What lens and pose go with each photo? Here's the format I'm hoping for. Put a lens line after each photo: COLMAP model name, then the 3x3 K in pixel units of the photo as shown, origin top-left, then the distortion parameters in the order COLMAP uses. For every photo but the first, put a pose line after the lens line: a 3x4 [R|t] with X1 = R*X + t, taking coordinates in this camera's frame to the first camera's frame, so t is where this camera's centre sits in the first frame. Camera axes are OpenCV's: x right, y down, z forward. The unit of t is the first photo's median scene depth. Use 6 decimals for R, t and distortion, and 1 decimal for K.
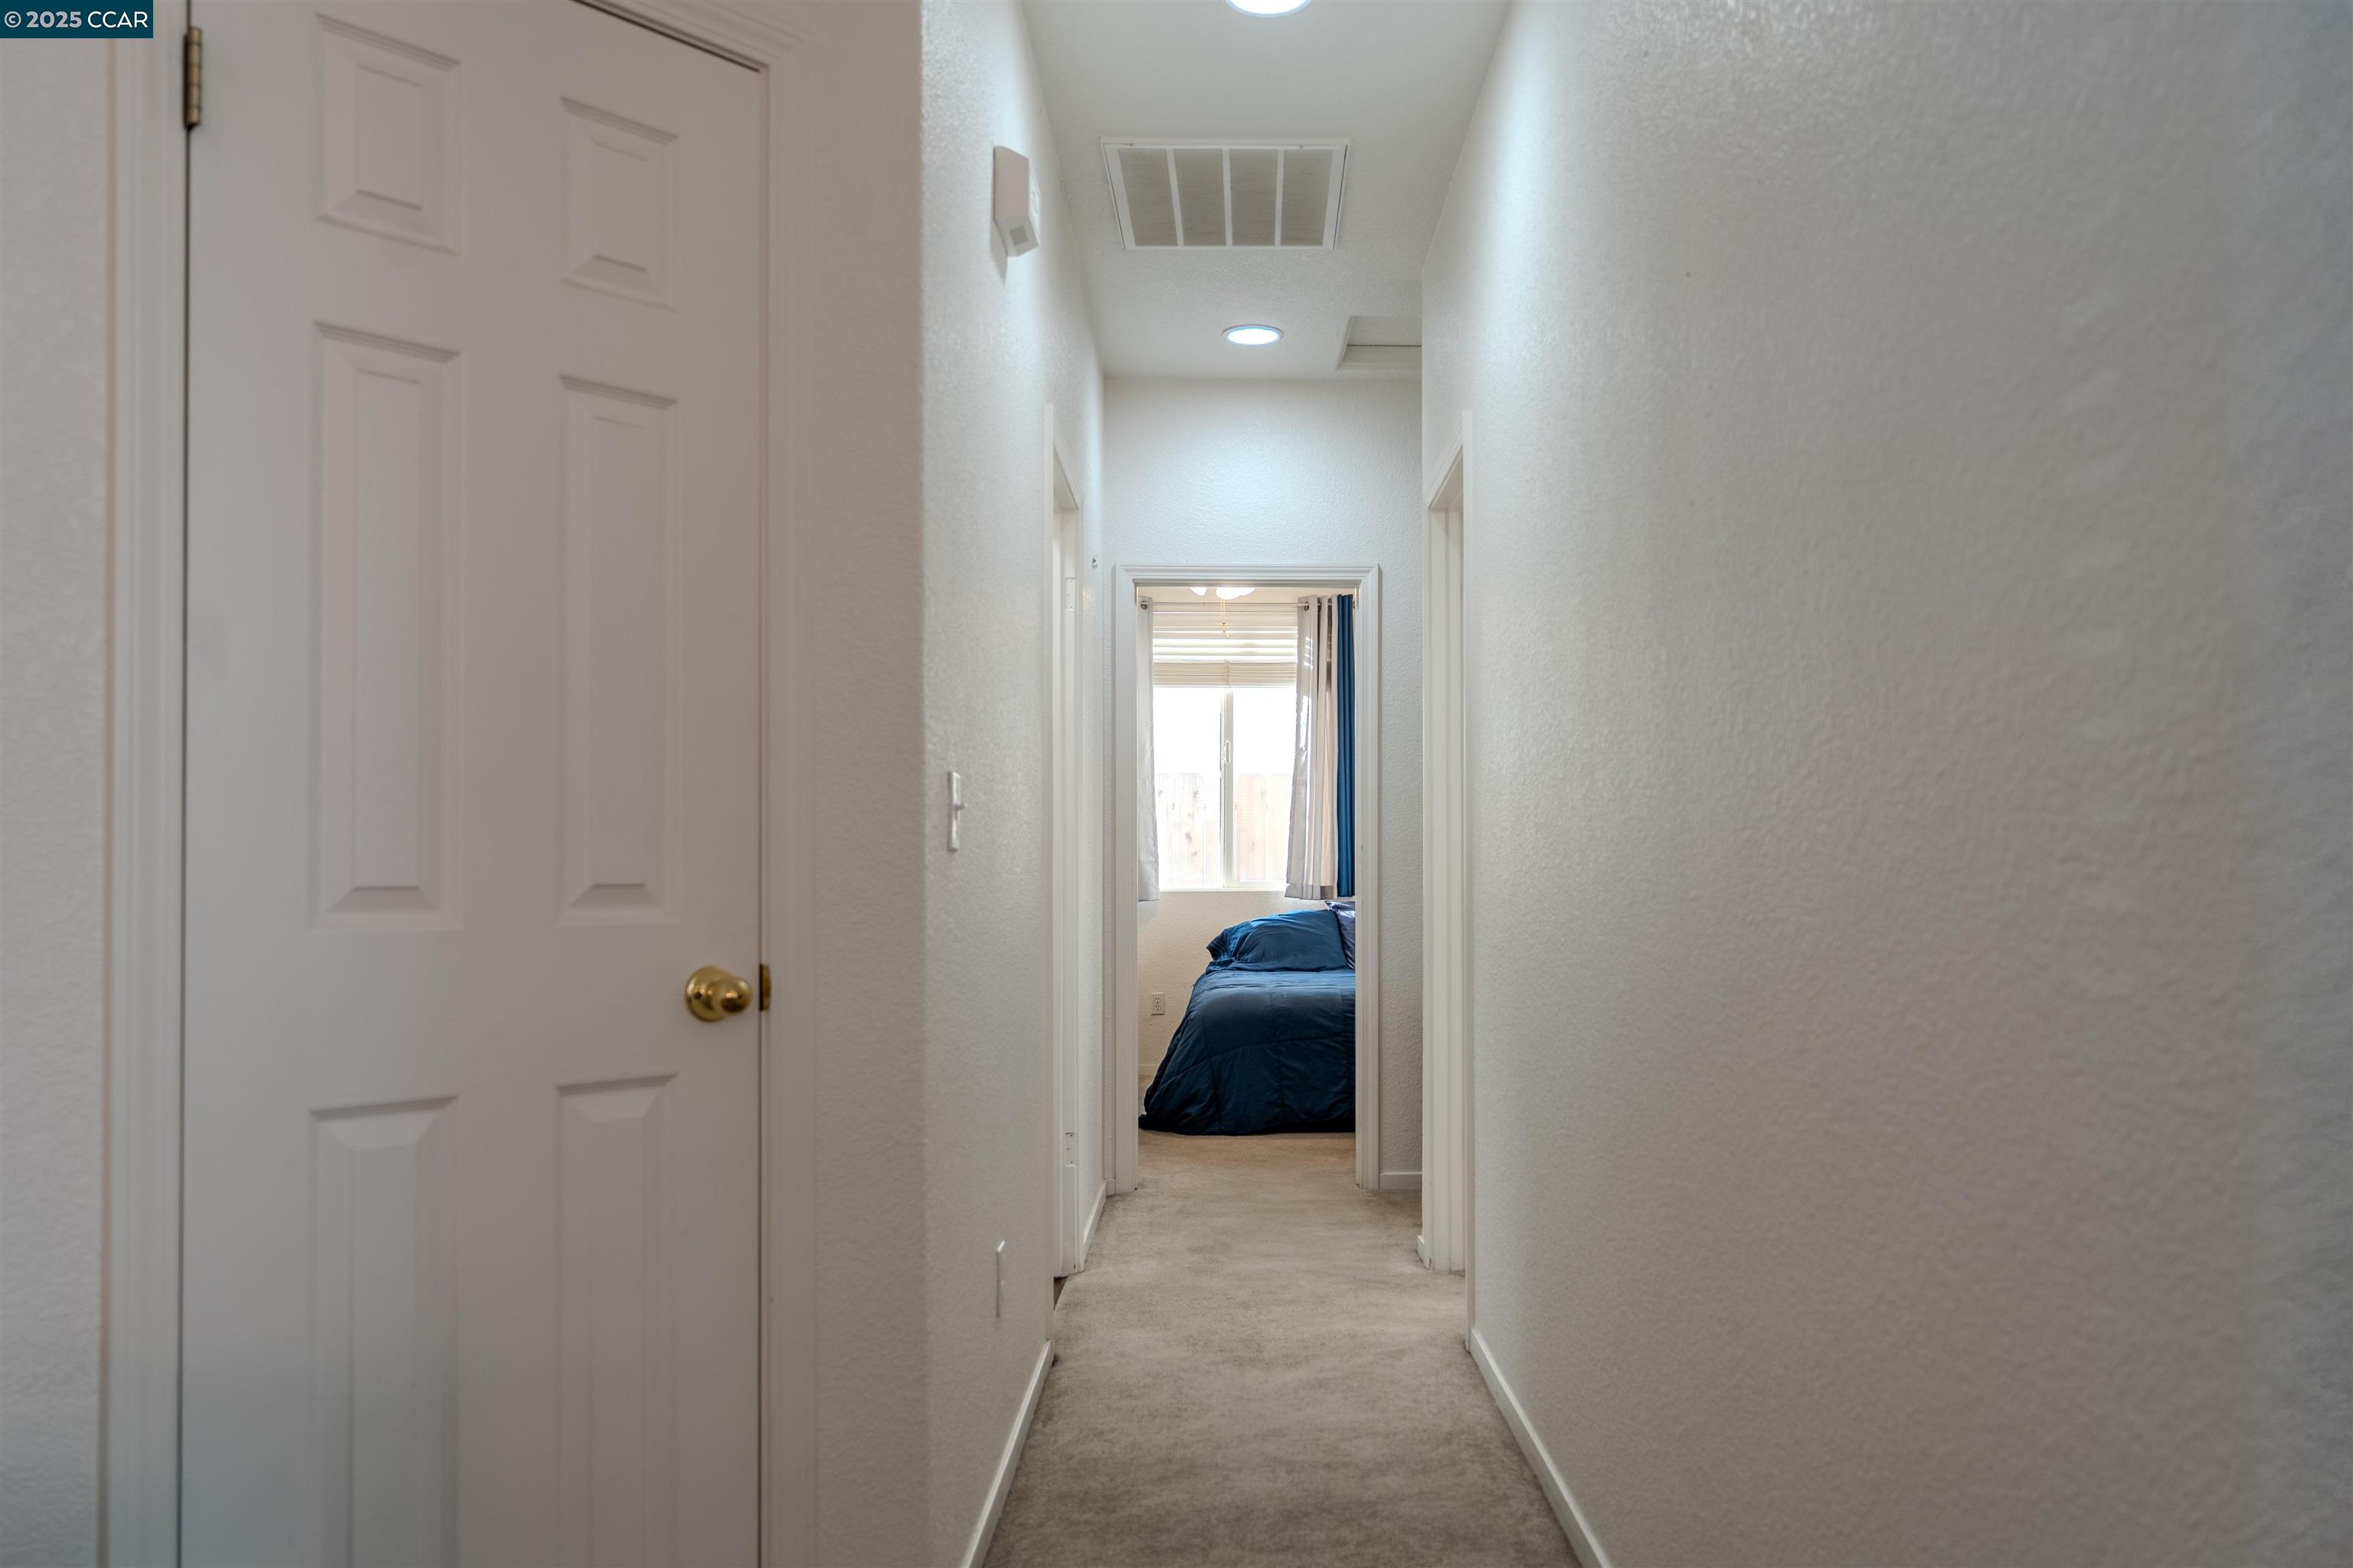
lens RADIAL K [[1706.7, 0, 1176.5], [0, 1706.7, 784.0], [0, 0, 1]] dist [-0.002857, -0.000564]
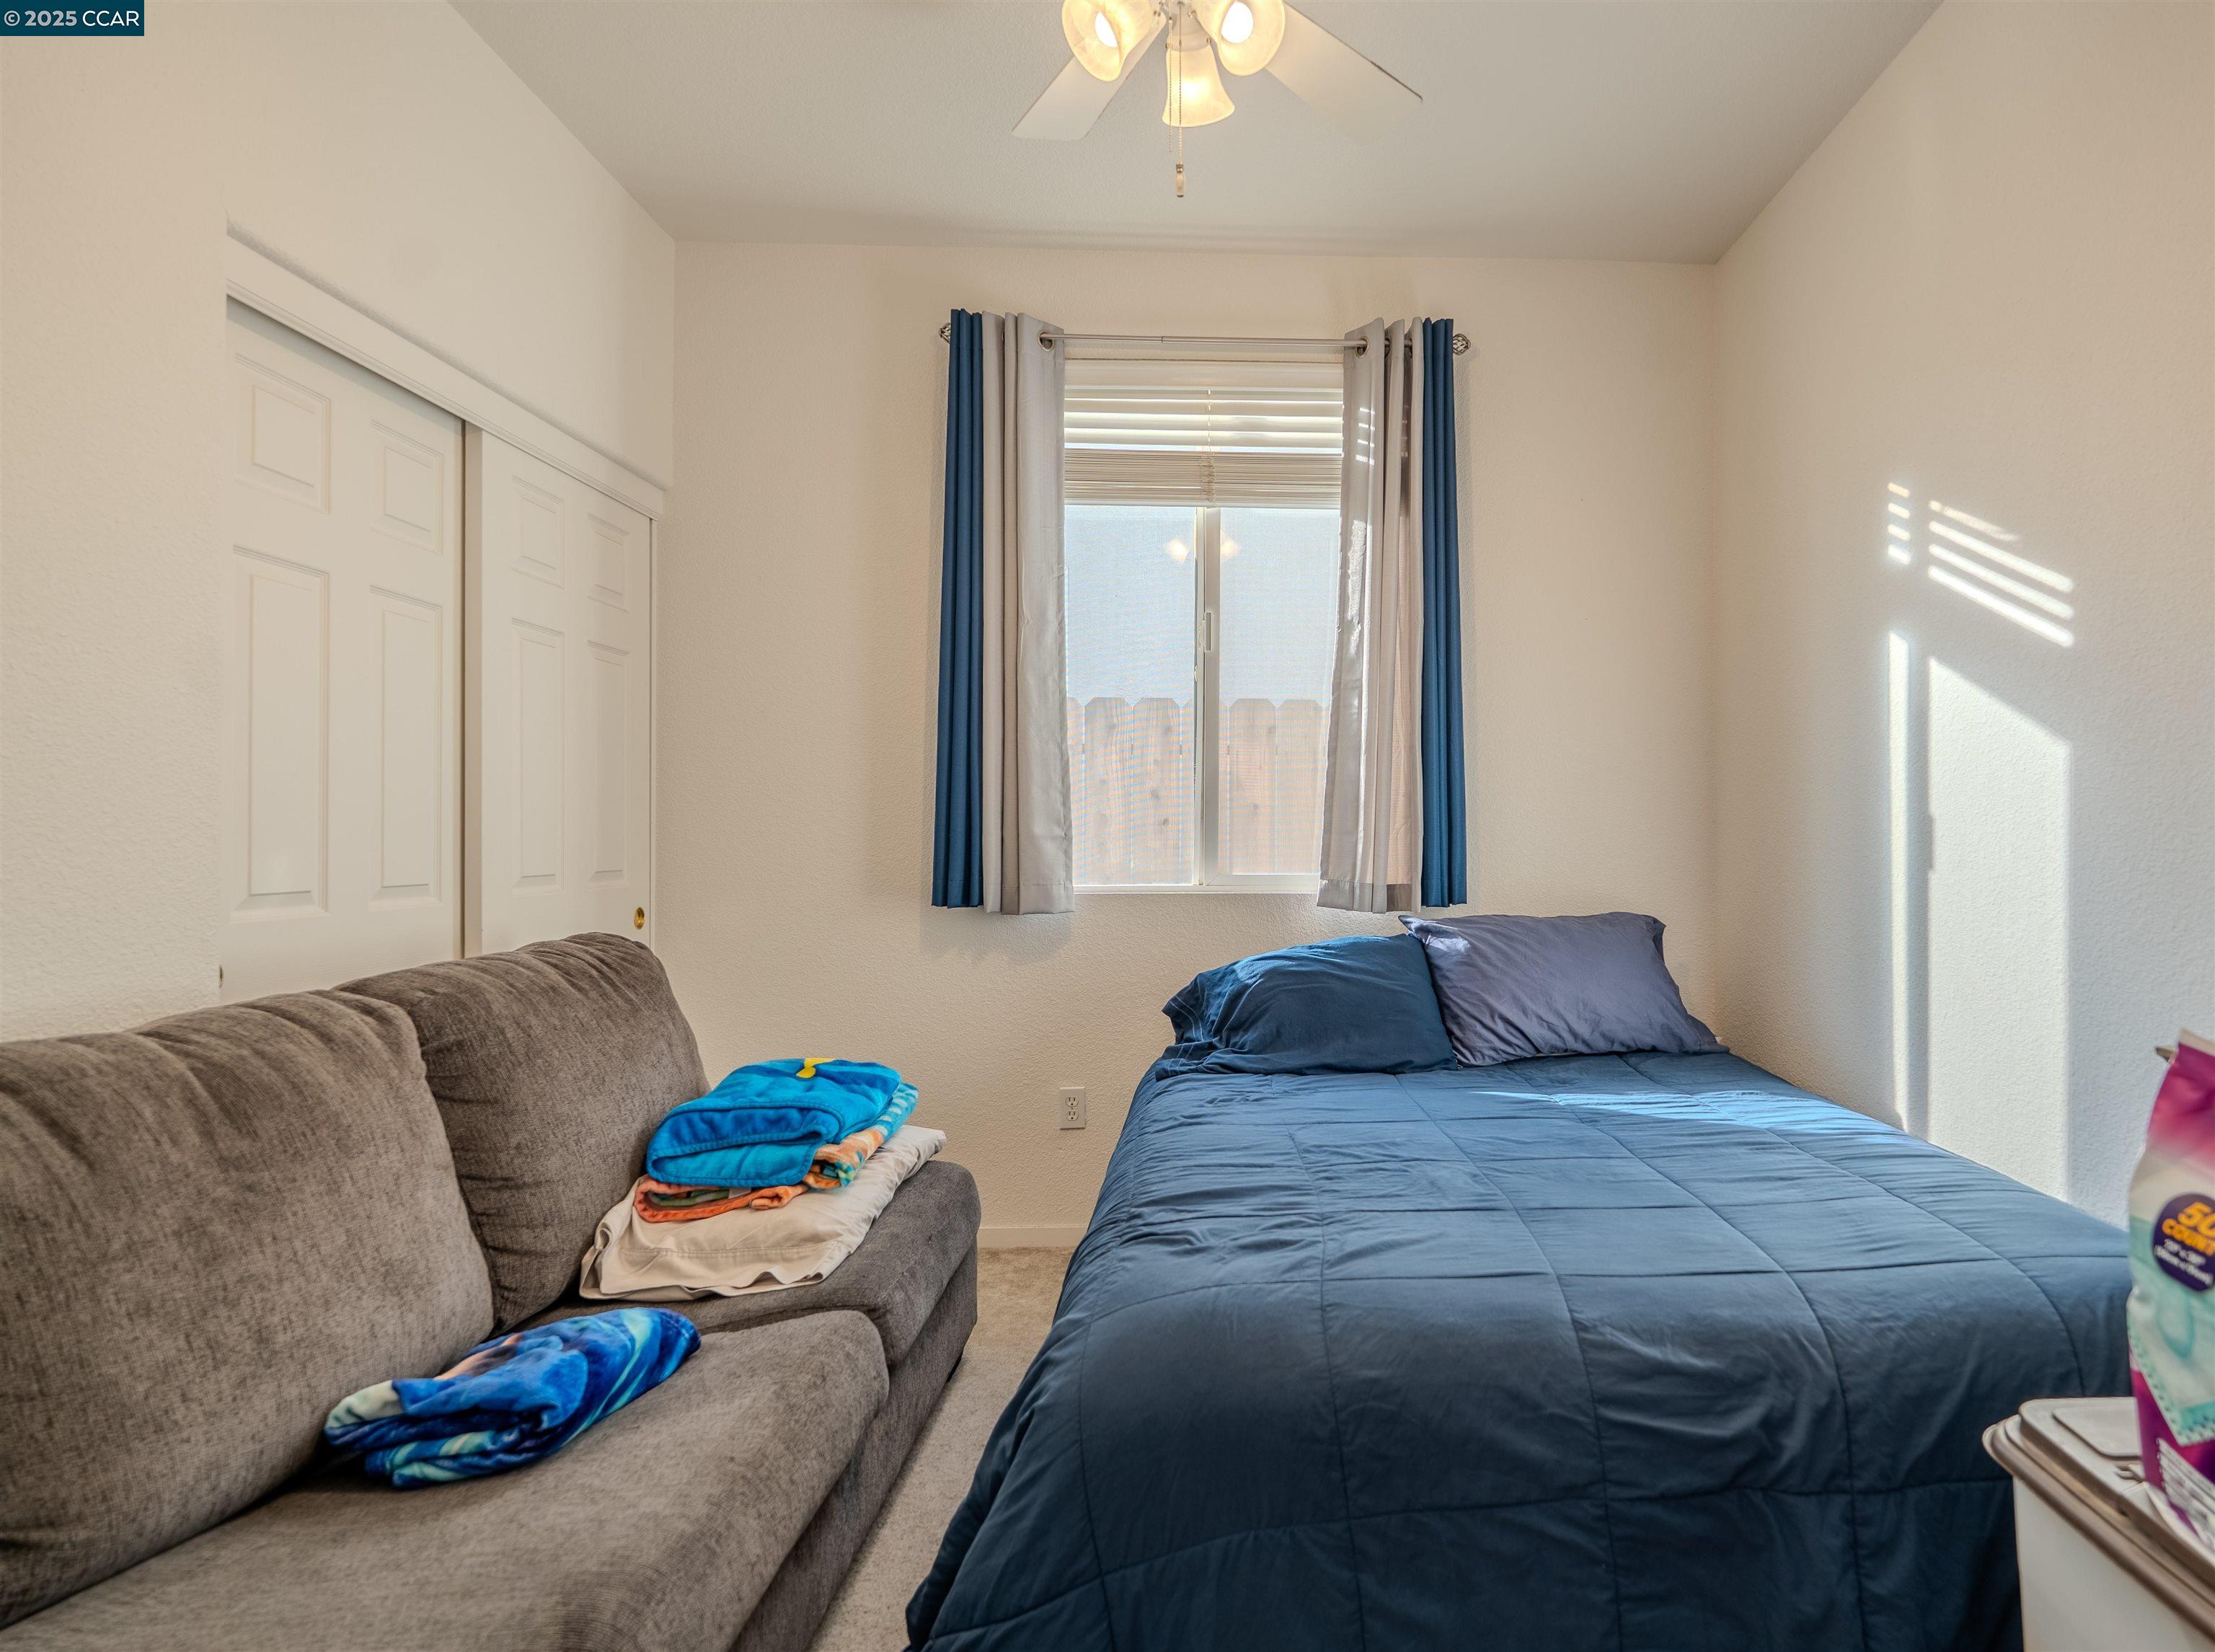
lens RADIAL K [[1160.9, 0, 1107.5], [0, 1160.9, 826.0], [0, 0, 1]] dist [-0.000373, 0.000008]
pose [[0.996943, 0.001745, -0.078111, 0.027113], [0.001958, 0.998878, 0.047310, 0.025040], [0.078106, -0.047319, 0.995821, 0.643179]]
